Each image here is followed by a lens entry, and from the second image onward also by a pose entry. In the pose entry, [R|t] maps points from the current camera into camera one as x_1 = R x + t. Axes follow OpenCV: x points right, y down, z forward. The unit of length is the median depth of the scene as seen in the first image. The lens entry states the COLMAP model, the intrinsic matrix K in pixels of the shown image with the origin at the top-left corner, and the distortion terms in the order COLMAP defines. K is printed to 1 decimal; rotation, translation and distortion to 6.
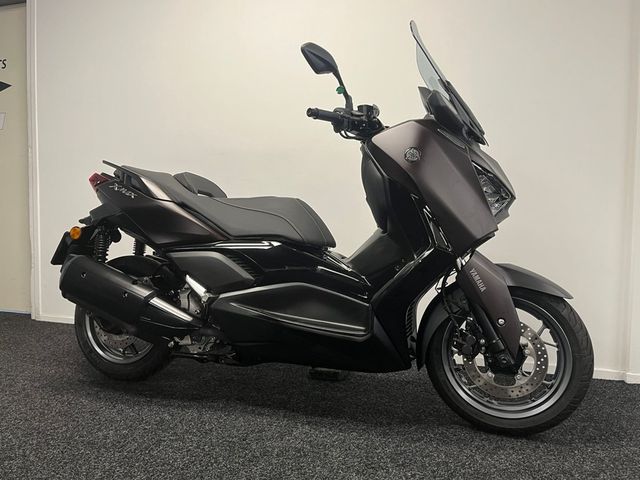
lens RADIAL K [[506.1, 0, 318.8], [0, 506.1, 233.6], [0, 0, 1]] dist [0.053031, -0.011909]
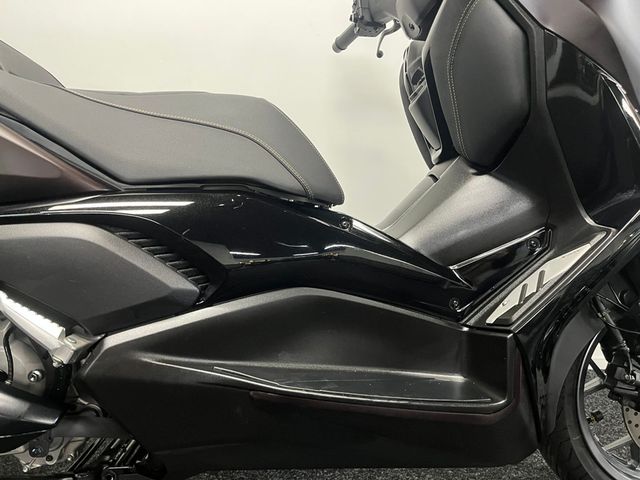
lens RADIAL K [[506.1, 0, 315.2], [0, 506.1, 246.9], [0, 0, 1]] dist [0.053031, -0.011909]
pose [[0.946647, -0.054472, 0.317634, -0.168875], [0.020224, 0.993710, 0.110143, 0.014985], [-0.321636, -0.097842, 0.941795, 0.613630]]
